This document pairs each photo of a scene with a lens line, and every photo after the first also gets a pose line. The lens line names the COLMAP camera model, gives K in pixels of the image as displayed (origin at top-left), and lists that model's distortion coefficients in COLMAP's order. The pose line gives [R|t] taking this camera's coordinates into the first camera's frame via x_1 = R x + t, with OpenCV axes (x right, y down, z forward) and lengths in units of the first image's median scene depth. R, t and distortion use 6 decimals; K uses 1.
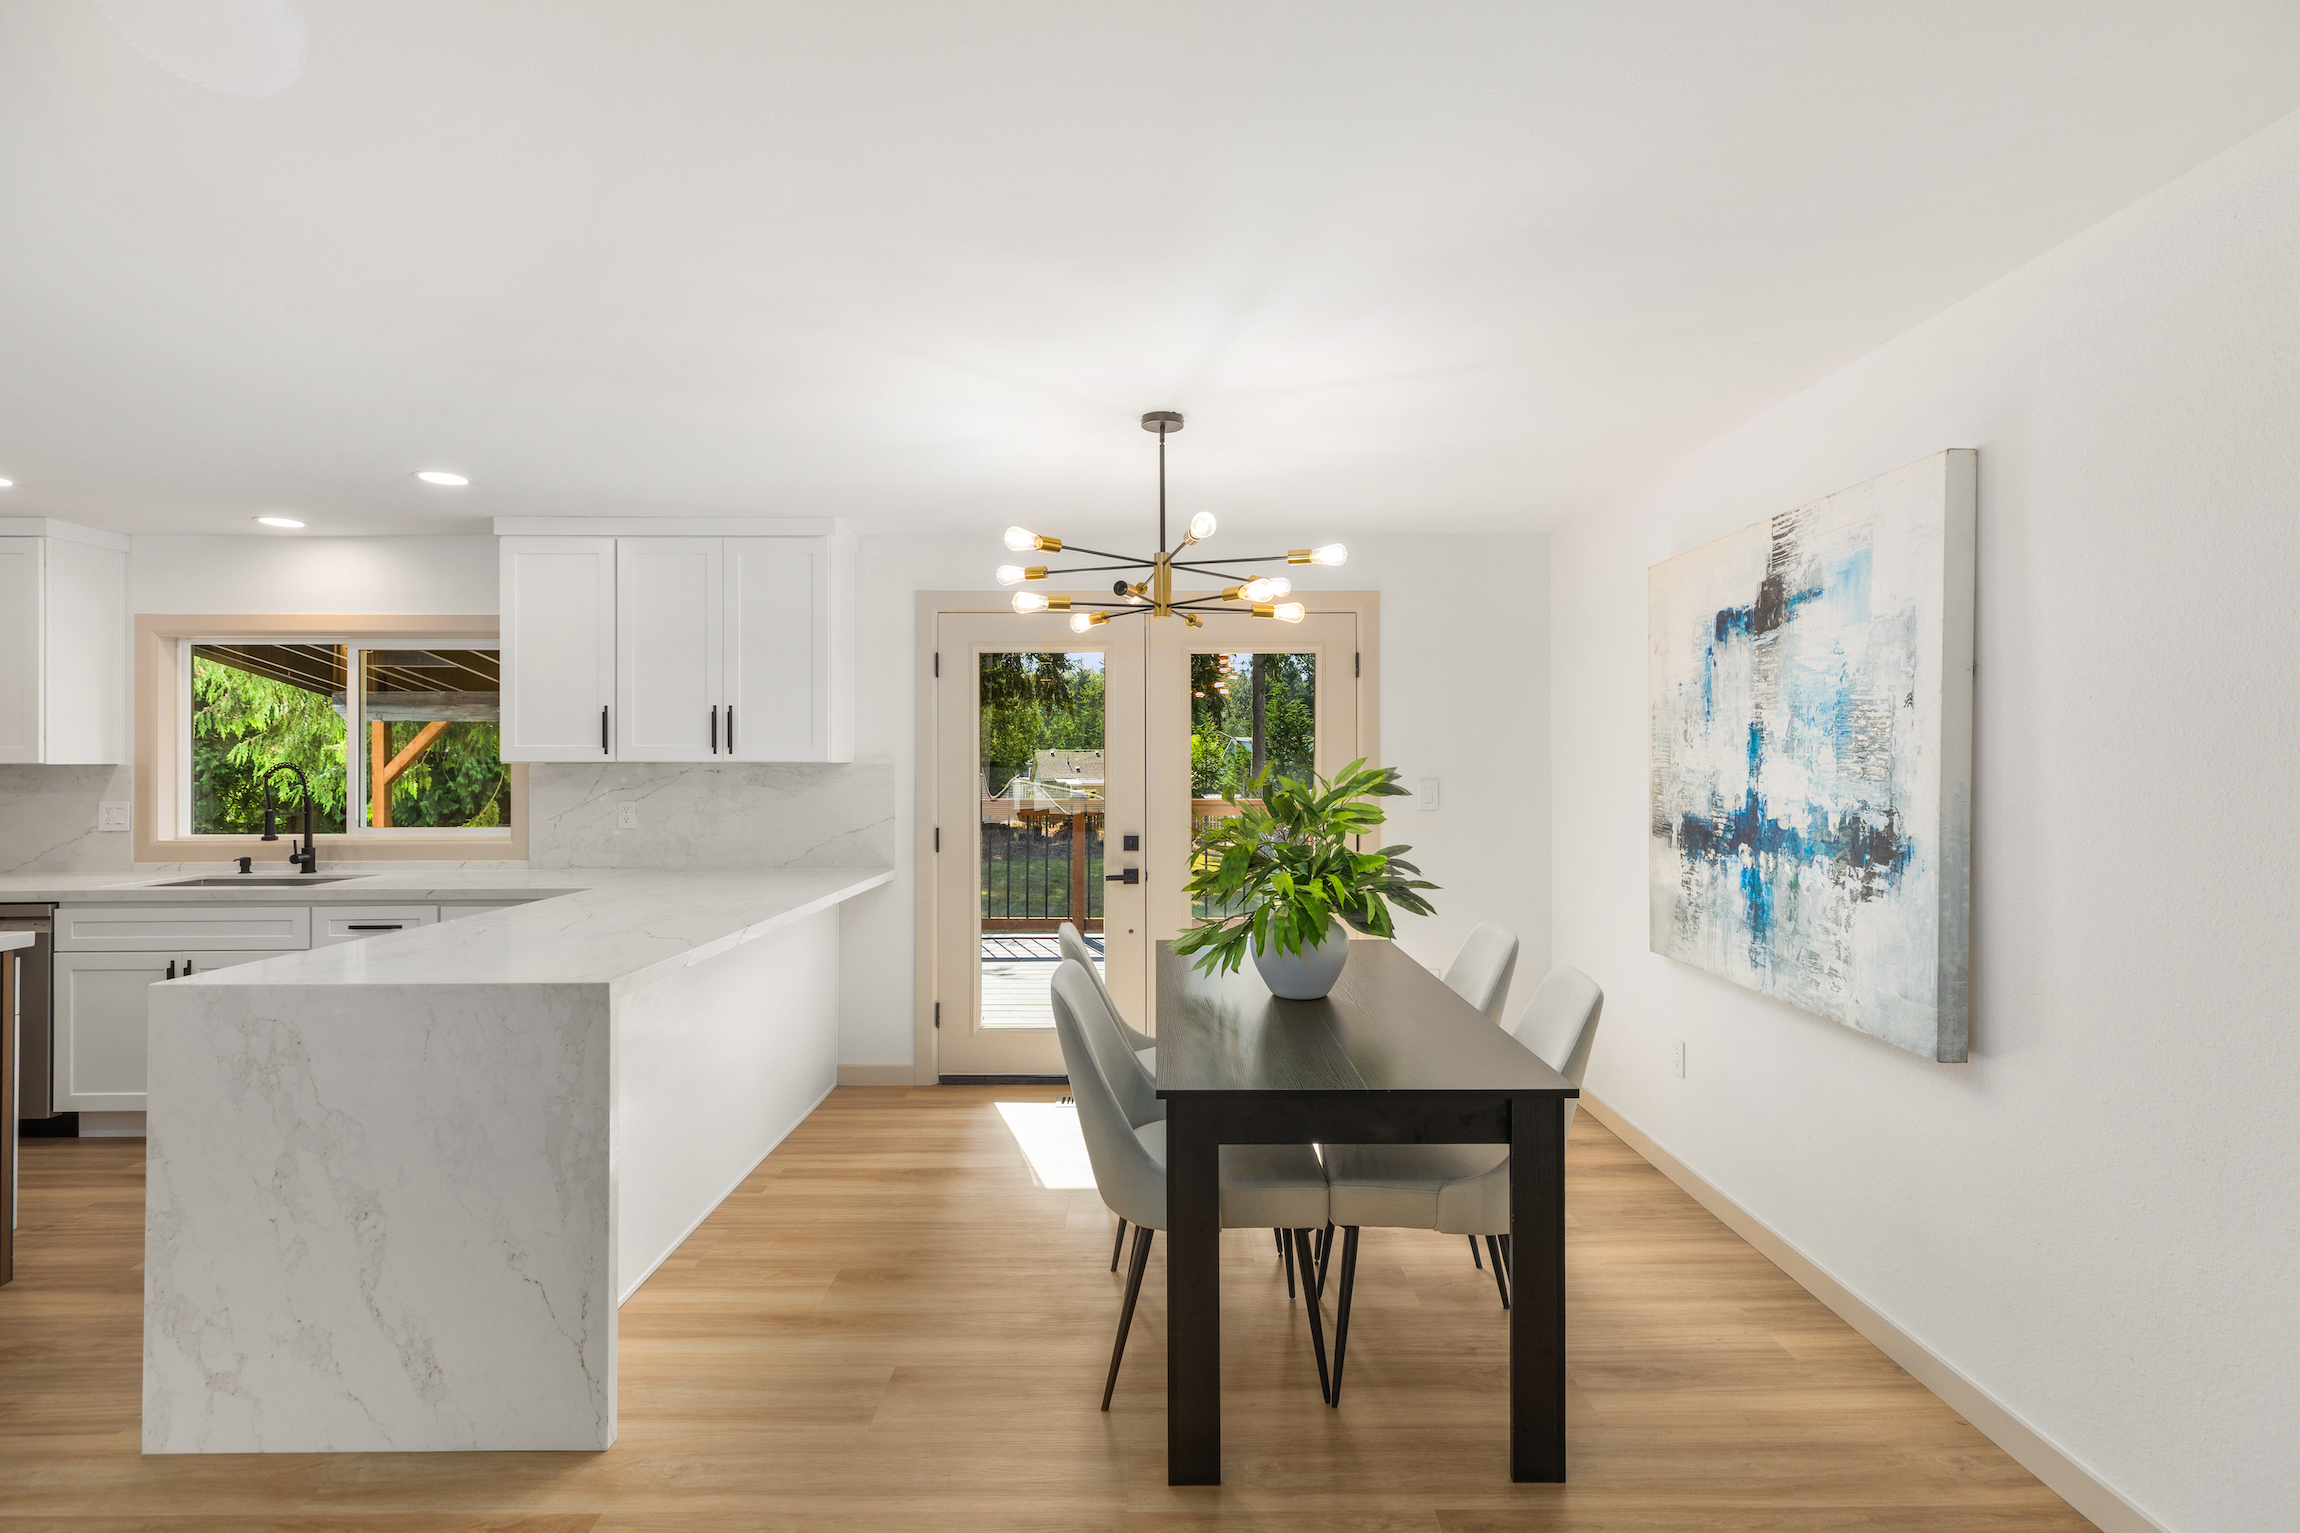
lens RADIAL K [[1037.2, 0, 1159.0], [0, 1037.2, 759.8], [0, 0, 1]] dist [0.007460, -0.001137]
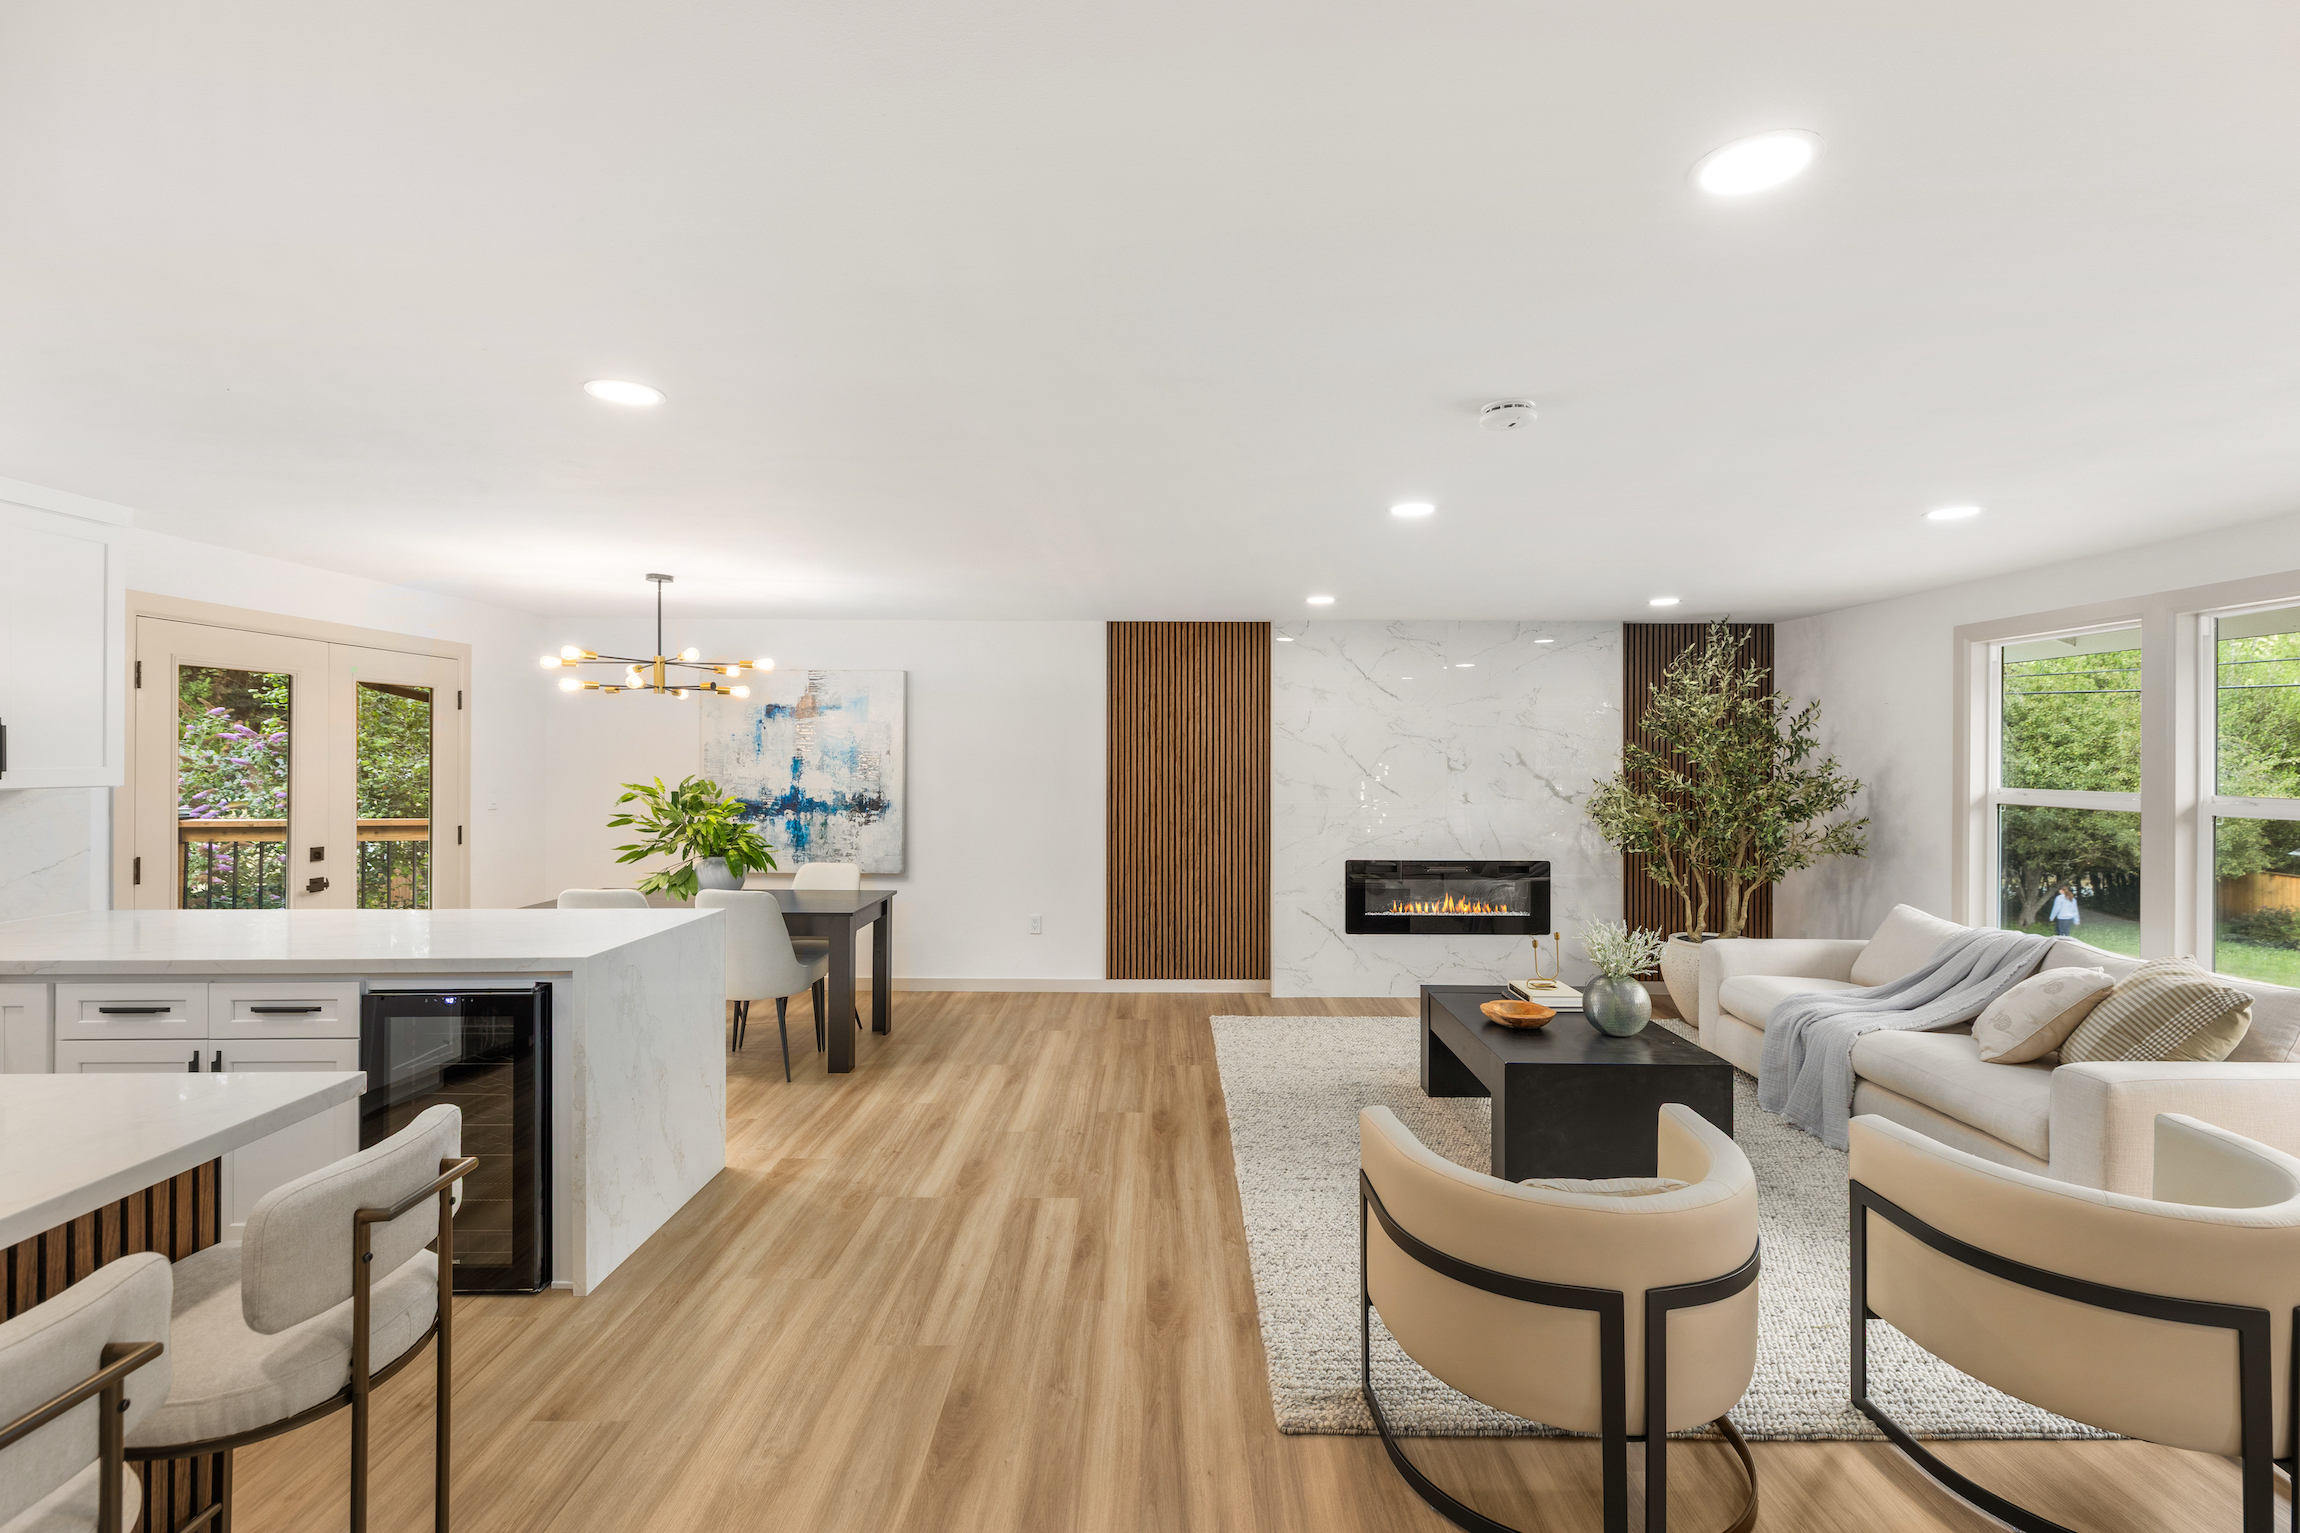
lens RADIAL K [[1037.2, 0, 1178.6], [0, 1037.2, 744.1], [0, 0, 1]] dist [0.007460, -0.001137]
pose [[-0.003846, 0.011900, 0.999922, -1.636533], [-0.007747, 0.999899, -0.011929, -0.040520], [-0.999963, -0.007793, -0.003754, 0.154734]]
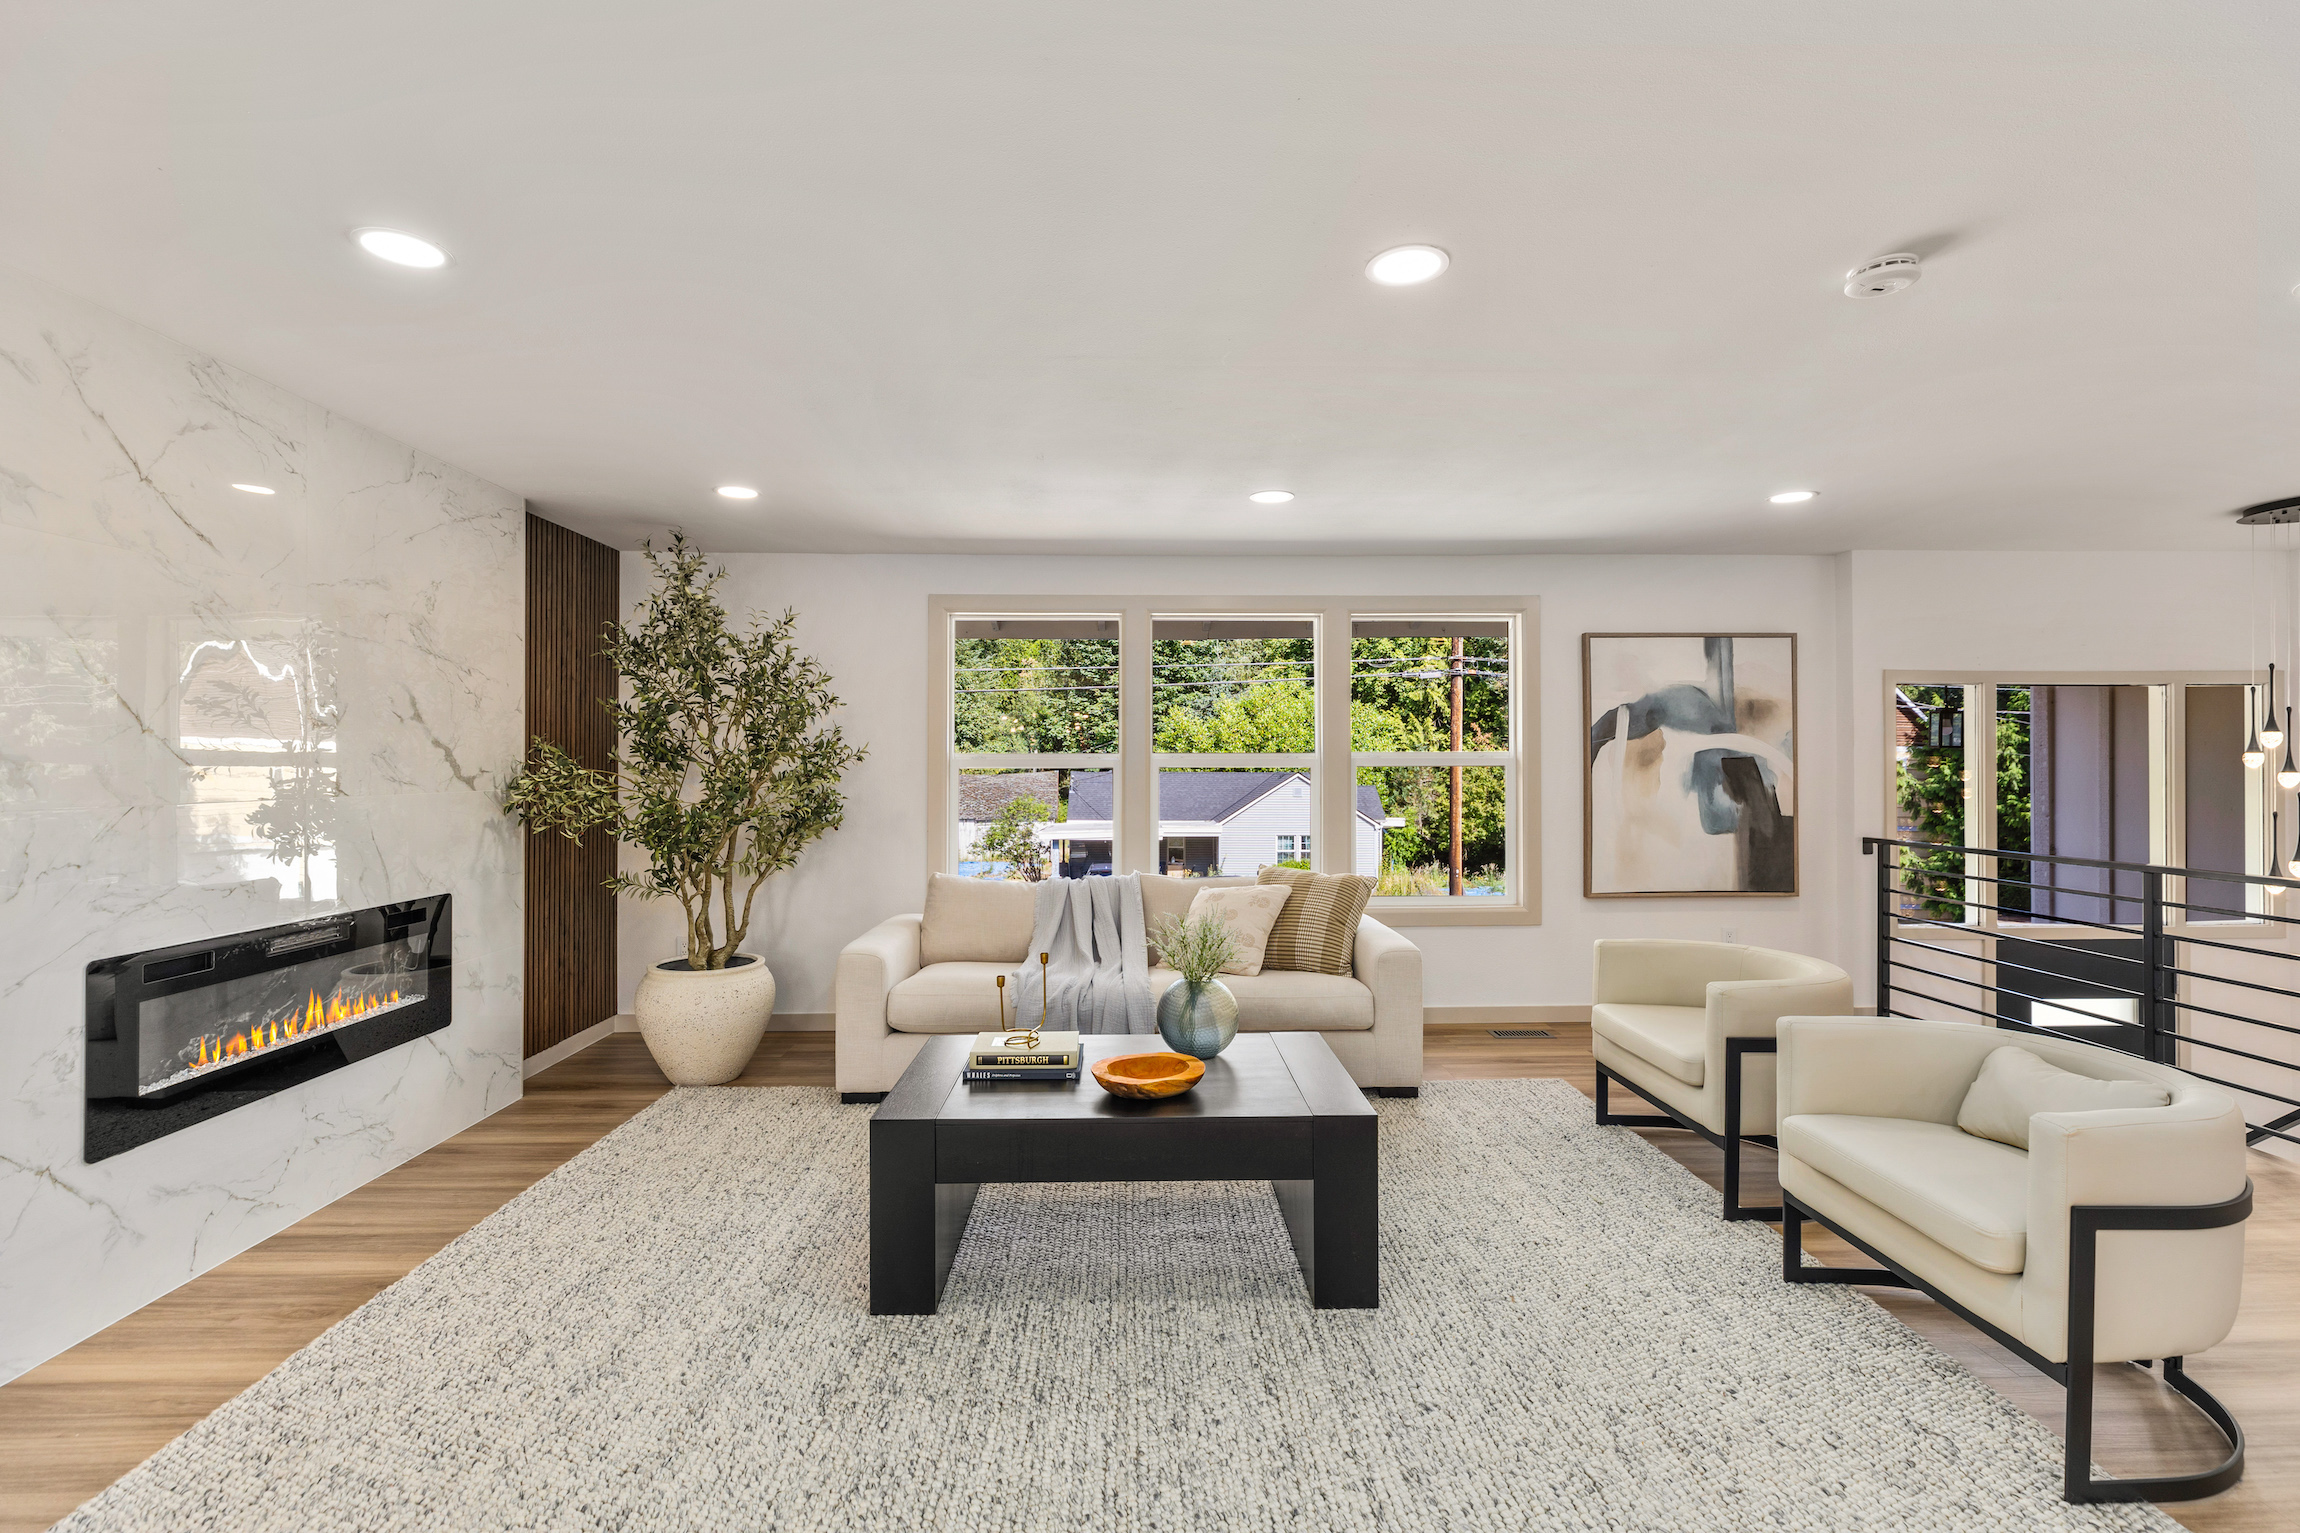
lens RADIAL K [[1037.2, 0, 1149.9], [0, 1037.2, 748.6], [0, 0, 1]] dist [0.007460, -0.001137]
pose [[-0.999729, -0.000274, -0.023276, -0.253229], [0.000164, 0.999822, -0.018842, 0.026219], [0.023277, -0.018840, -0.999552, 0.610499]]
